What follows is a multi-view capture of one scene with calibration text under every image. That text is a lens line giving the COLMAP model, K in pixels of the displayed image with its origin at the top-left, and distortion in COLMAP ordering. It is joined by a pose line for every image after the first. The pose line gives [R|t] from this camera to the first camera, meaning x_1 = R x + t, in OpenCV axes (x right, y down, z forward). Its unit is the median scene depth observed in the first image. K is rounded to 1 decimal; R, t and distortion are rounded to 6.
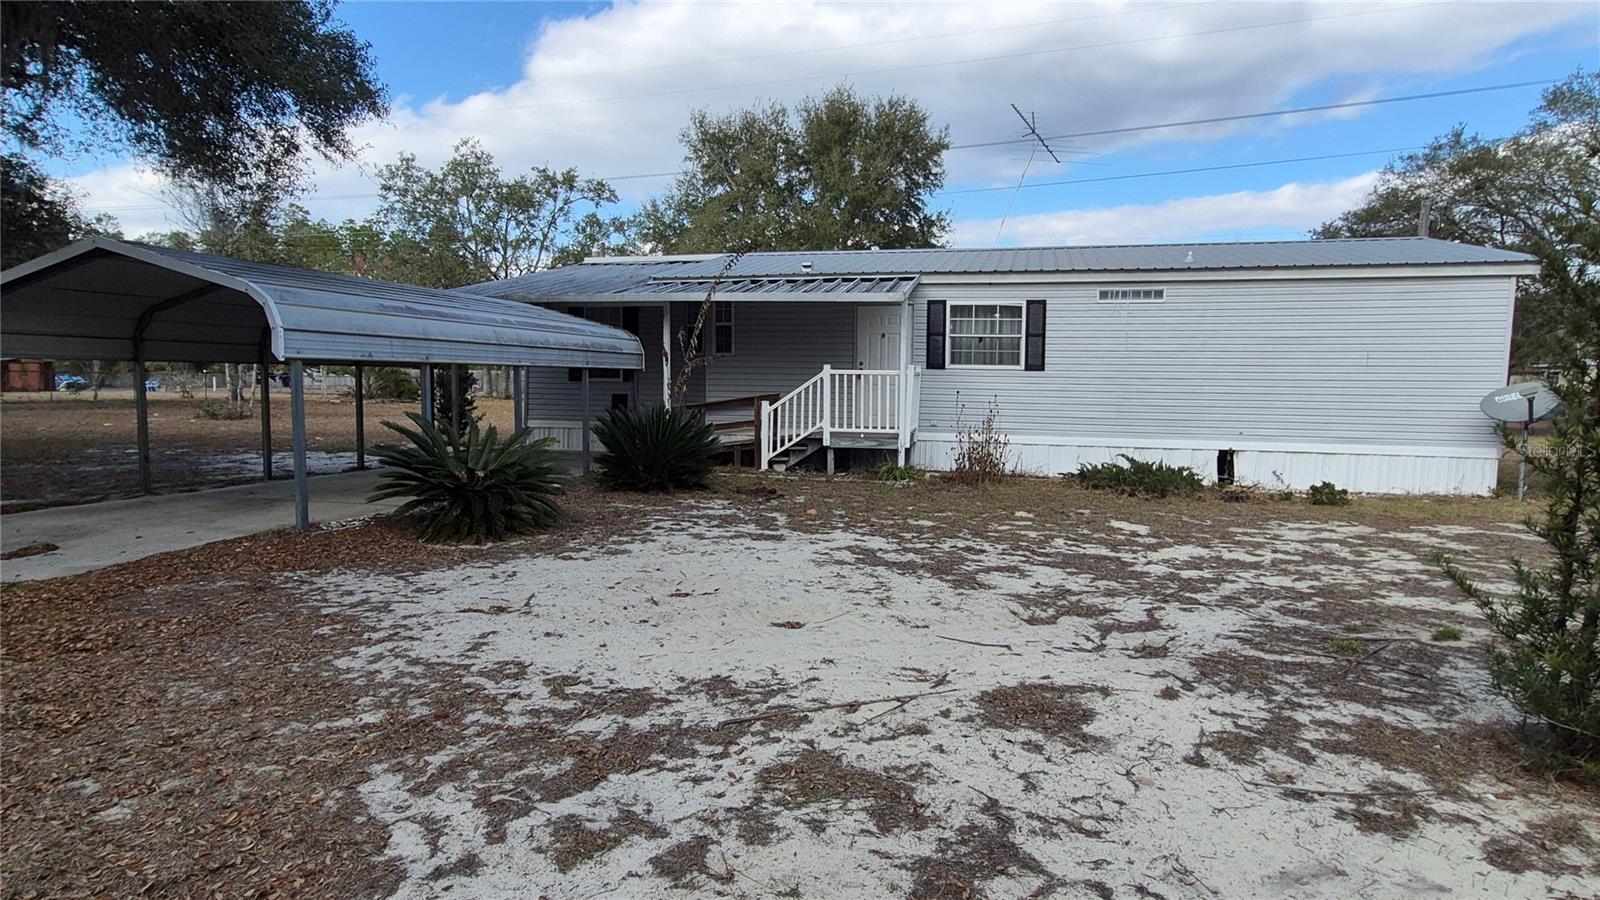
lens RADIAL K [[863.3, 0, 801.4], [0, 863.3, 424.3], [0, 0, 1]] dist [0.006590, -0.002682]
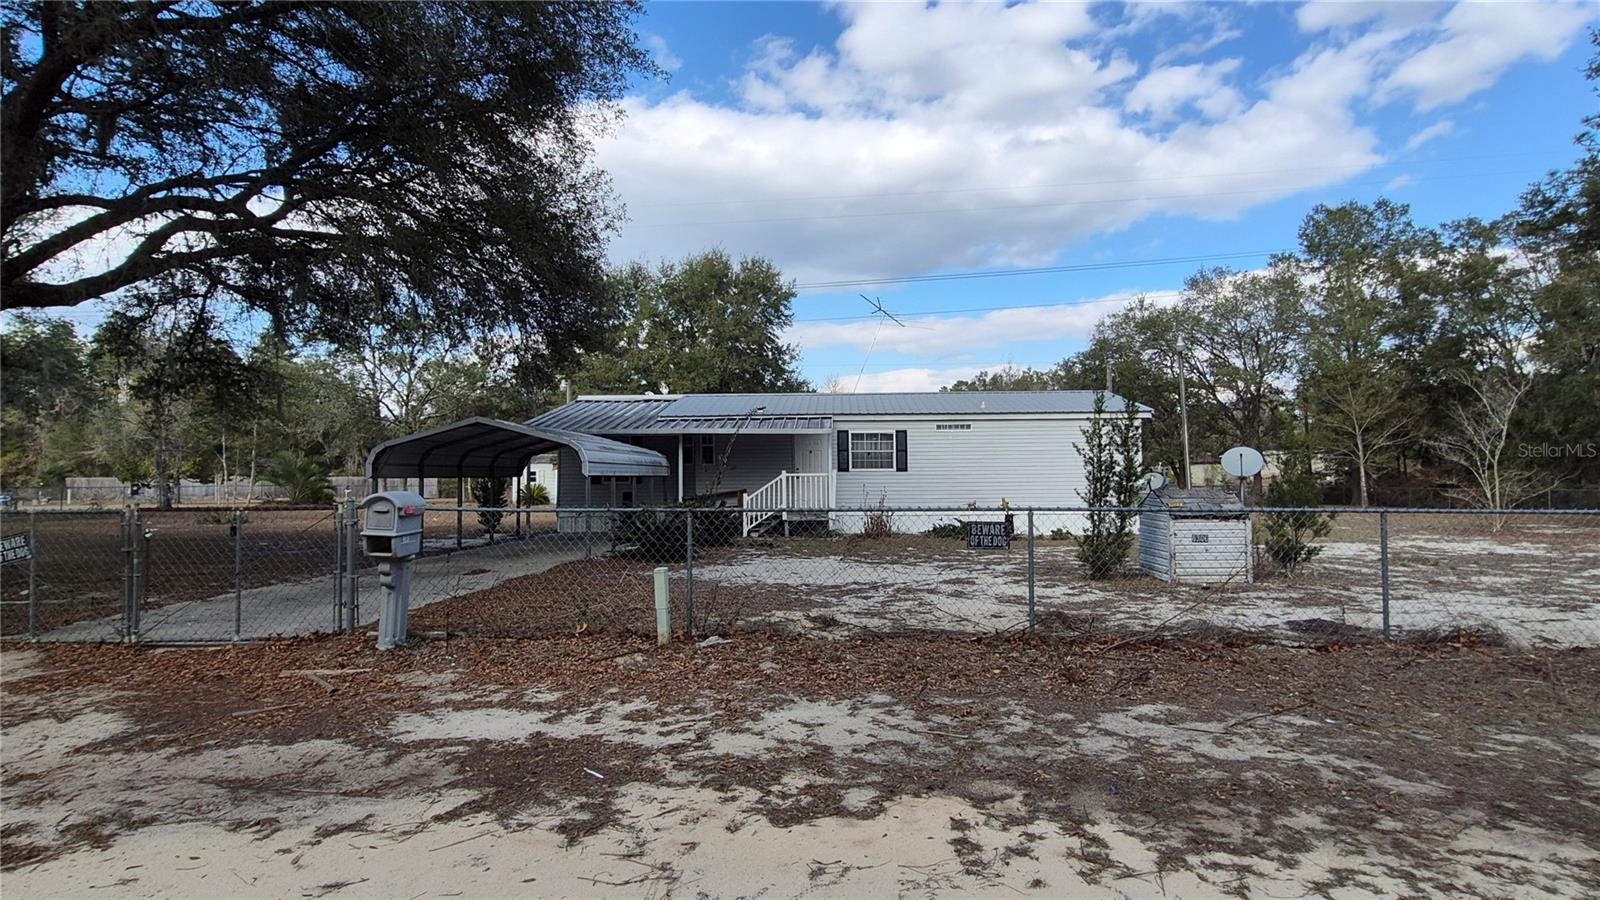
lens RADIAL K [[863.3, 0, 802.9], [0, 863.3, 437.6], [0, 0, 1]] dist [0.006590, -0.002682]
pose [[0.974207, -0.011963, 0.225338, -0.298459], [0.033649, 0.995131, -0.092643, 0.021915], [-0.223132, 0.097836, 0.969866, -0.602019]]
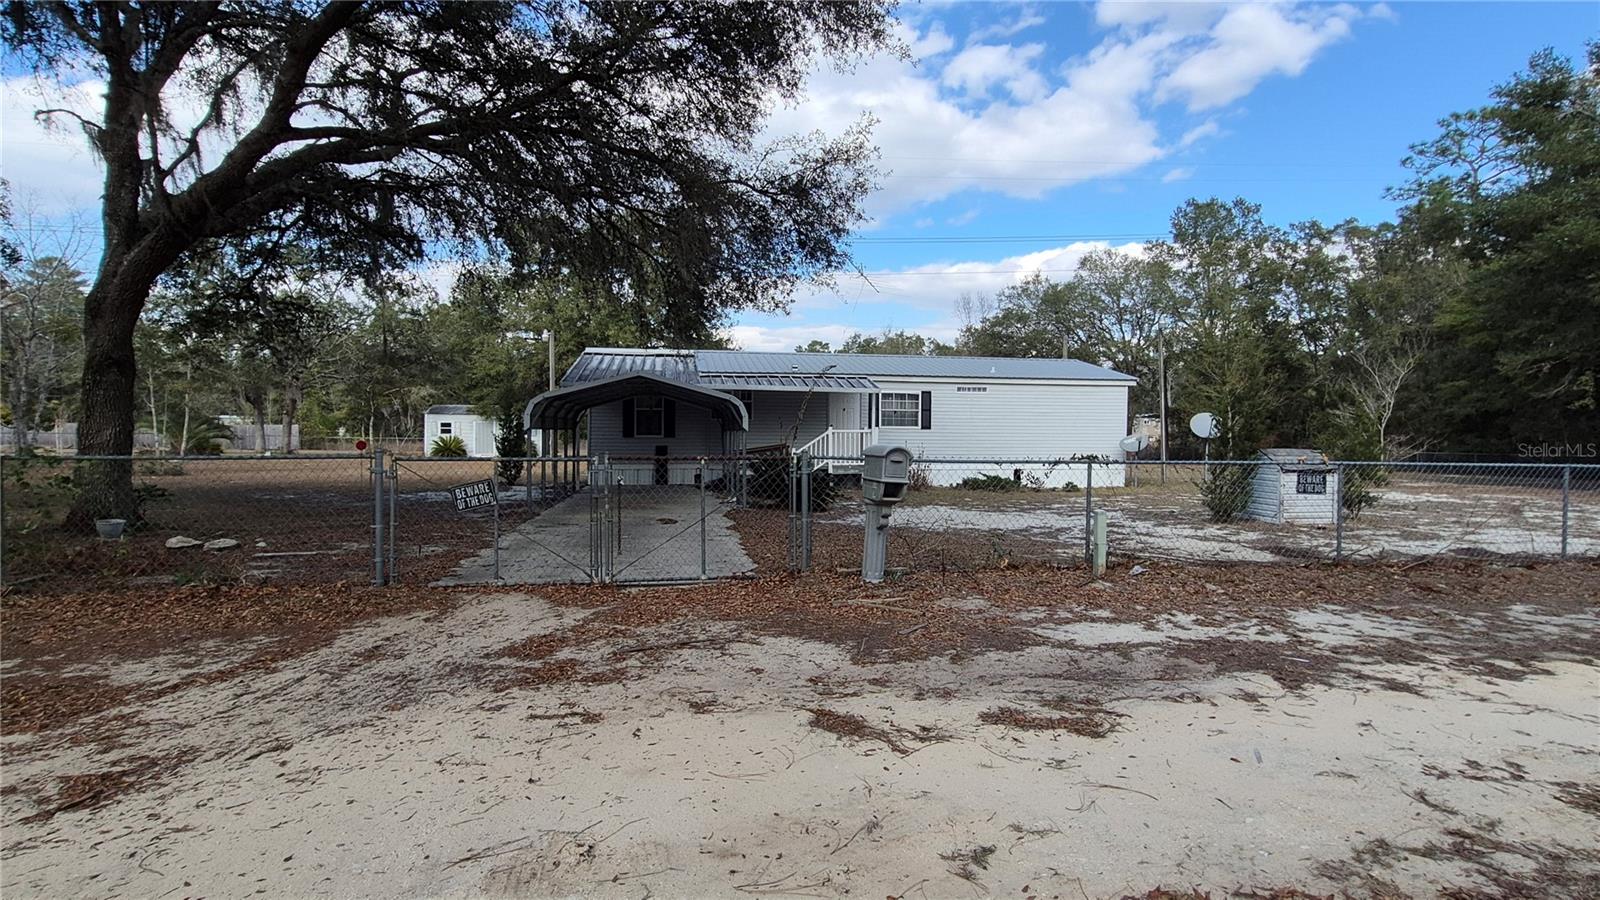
lens RADIAL K [[863.3, 0, 785.4], [0, 863.3, 446.1], [0, 0, 1]] dist [0.006590, -0.002682]
pose [[0.905537, -0.015267, 0.423993, -0.778634], [0.028616, 0.999274, -0.025134, 0.010950], [-0.423302, 0.034893, 0.905317, -0.533817]]
